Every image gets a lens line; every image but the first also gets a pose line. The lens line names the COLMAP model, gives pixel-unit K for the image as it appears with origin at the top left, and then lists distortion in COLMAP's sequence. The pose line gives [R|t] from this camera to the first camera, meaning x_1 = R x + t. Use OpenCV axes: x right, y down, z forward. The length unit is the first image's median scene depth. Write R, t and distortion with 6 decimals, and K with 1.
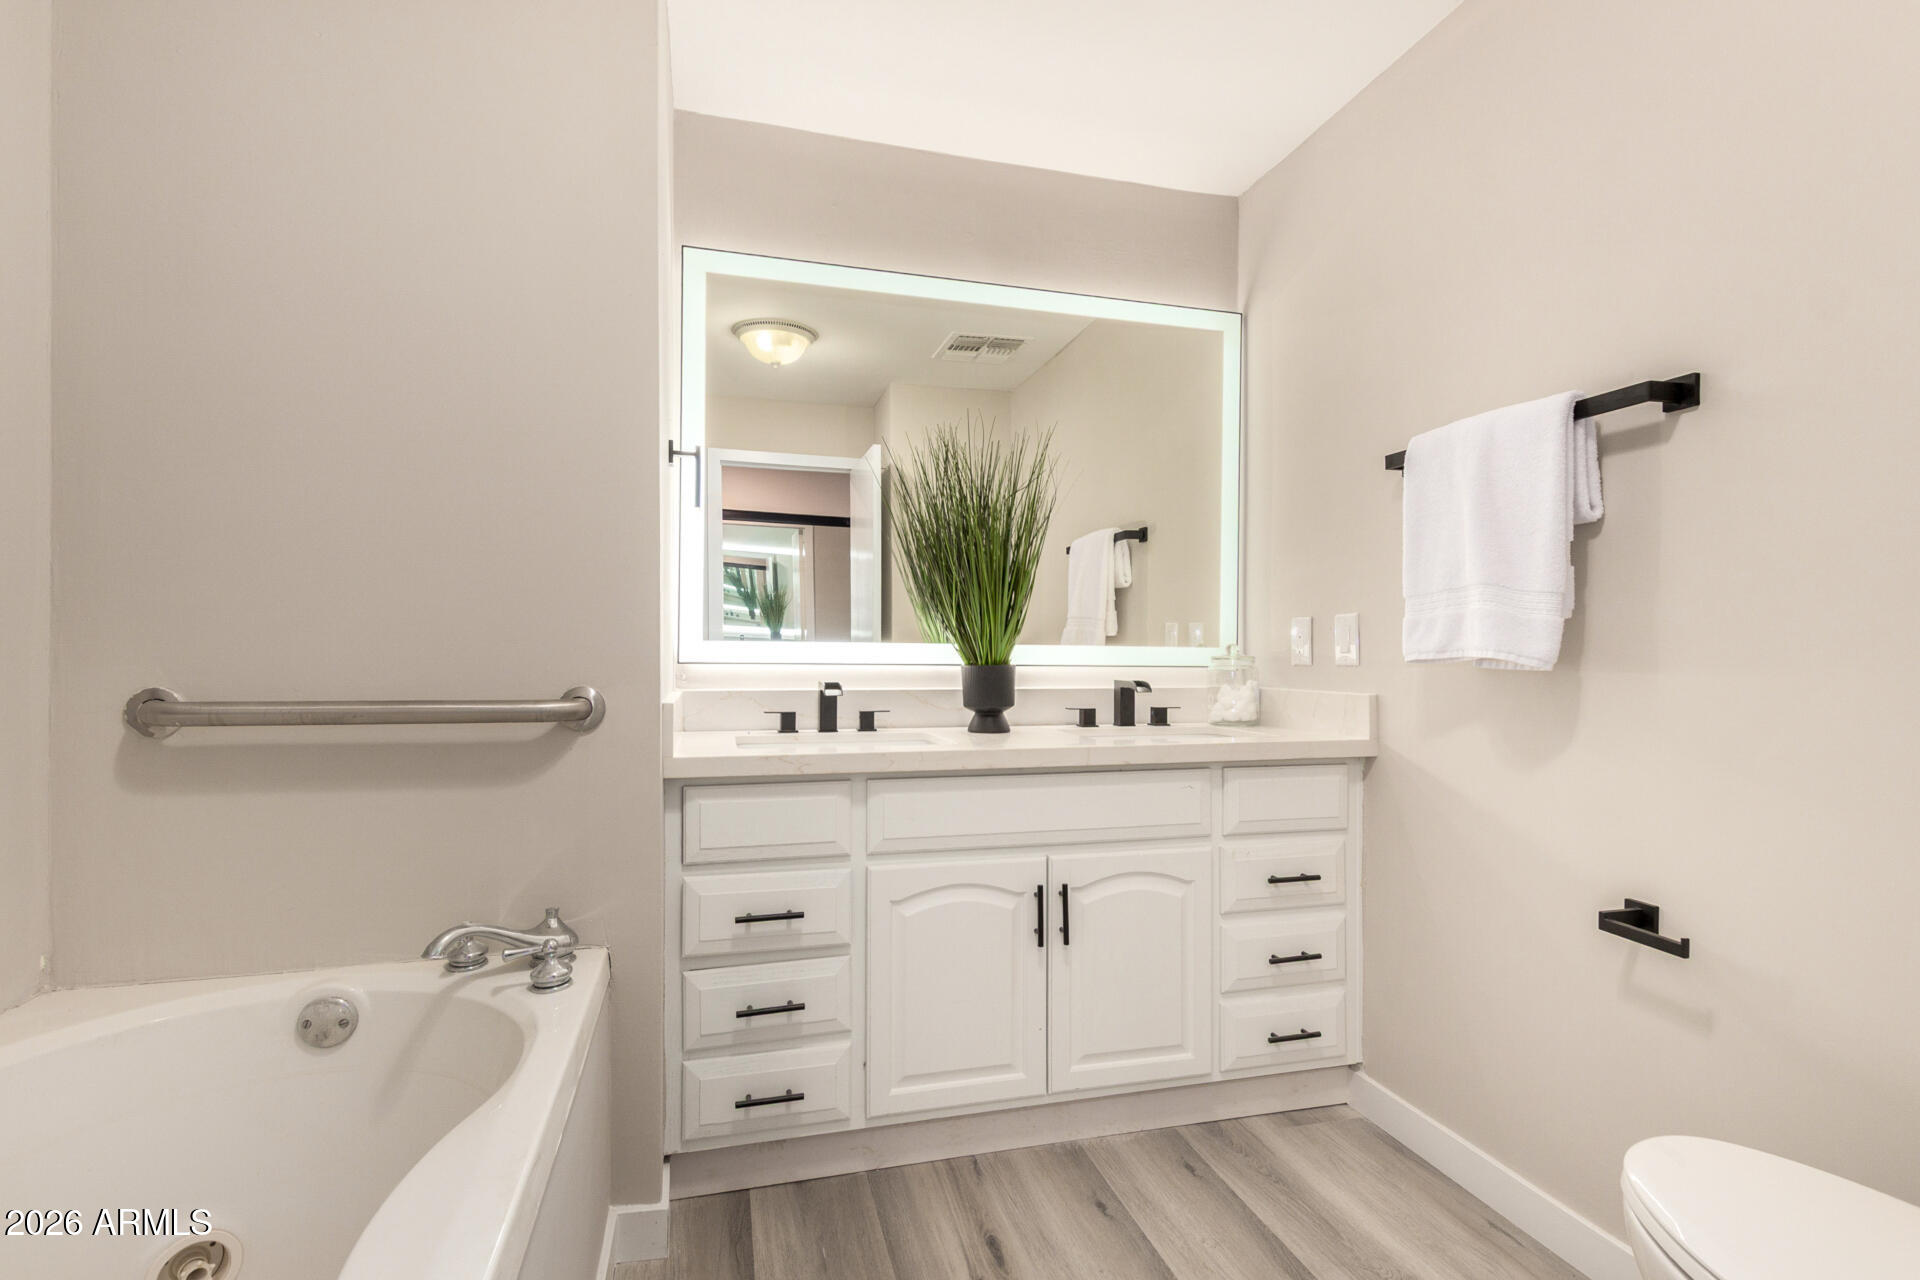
lens RADIAL K [[901.1, 0, 960.0], [0, 901.1, 644.9], [0, 0, 1]] dist [0.005545, -0.000624]
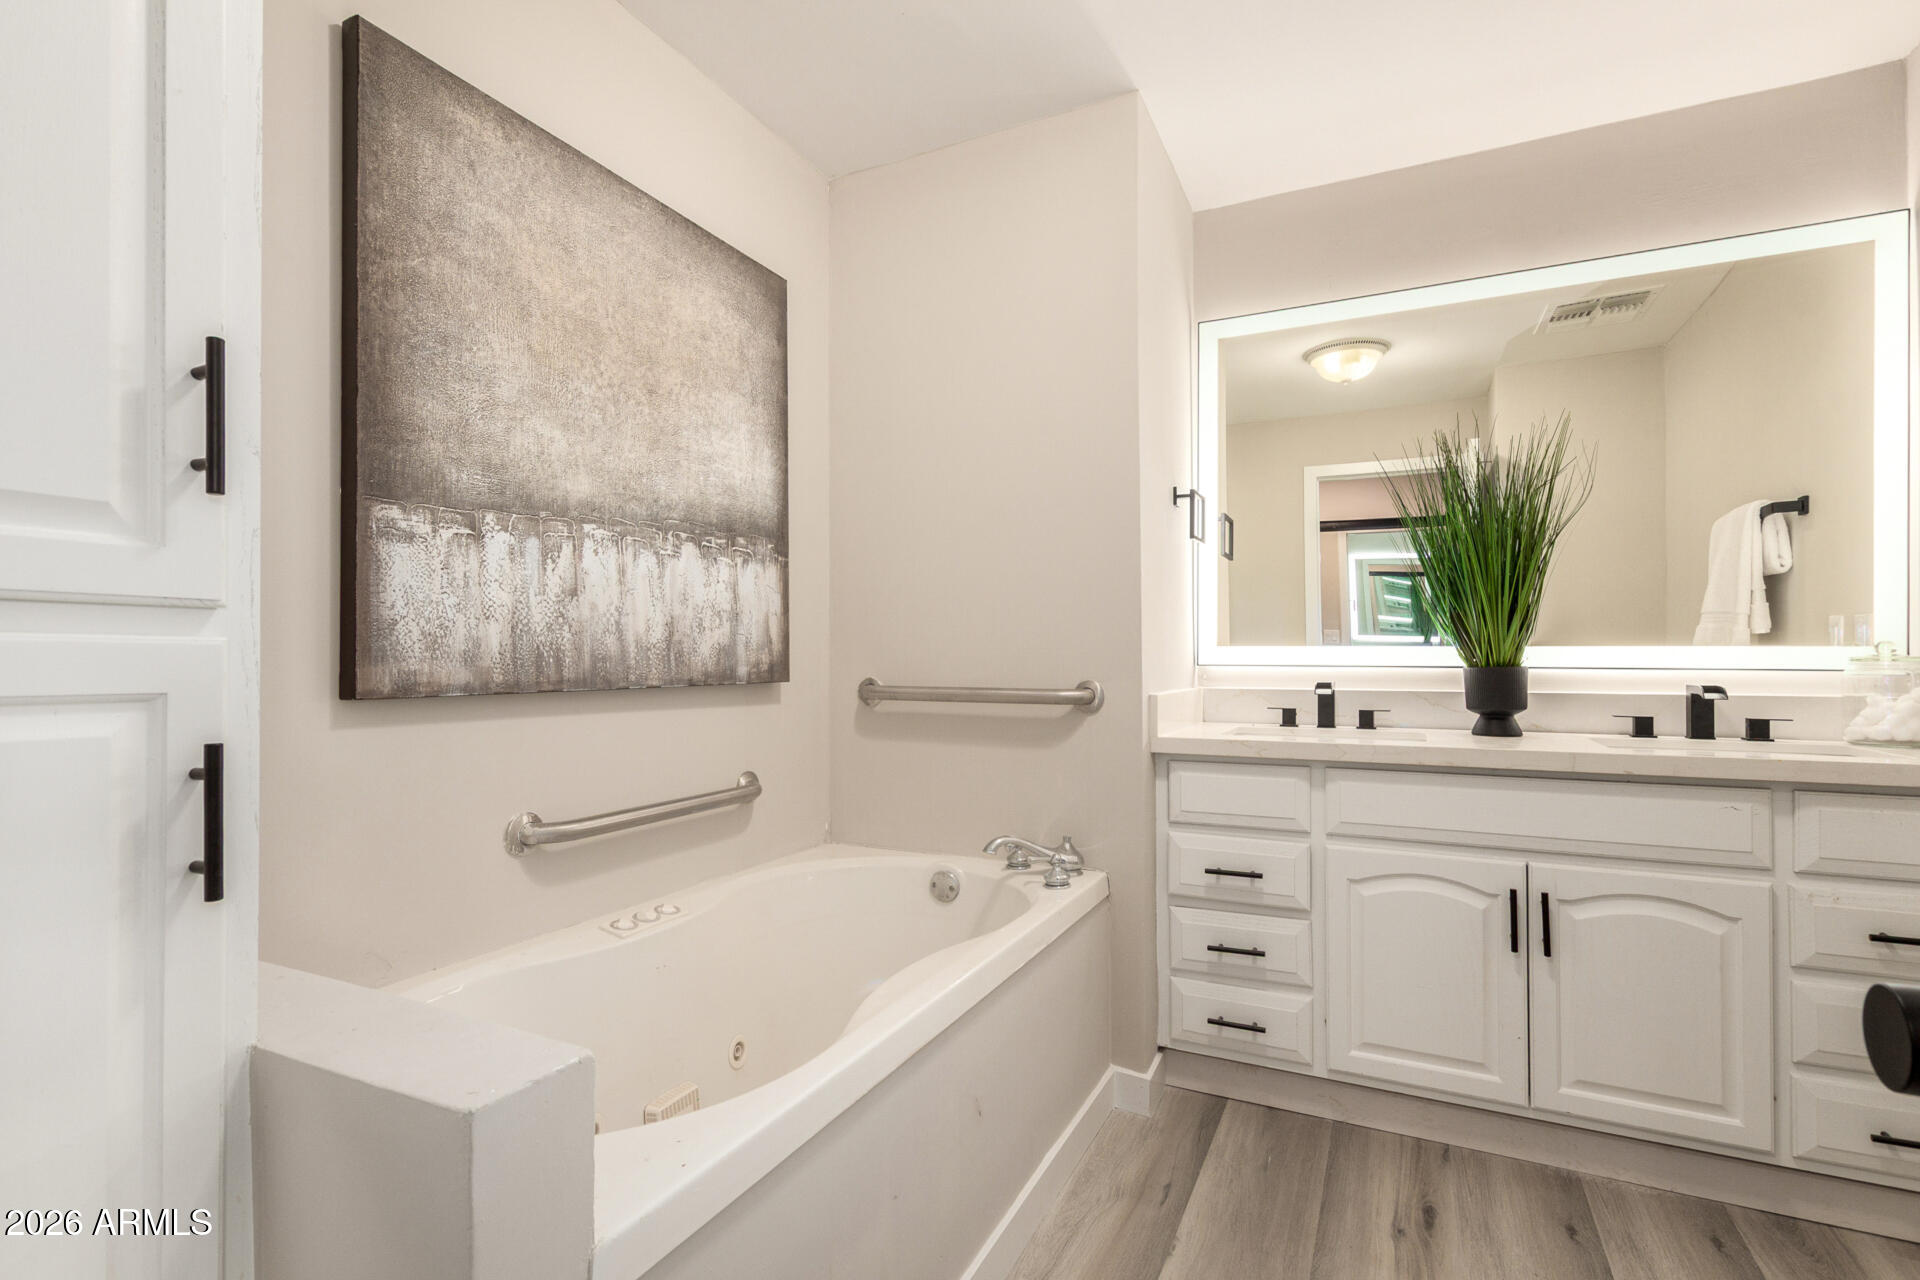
lens RADIAL K [[886.0, 0, 968.9], [0, 886.0, 642.9], [0, 0, 1]] dist [0.001629, -0.000944]
pose [[0.753936, -0.017803, -0.656707, 0.278863], [0.009472, 0.999823, -0.016229, 0.007670], [0.656880, 0.006015, 0.753971, -0.120673]]
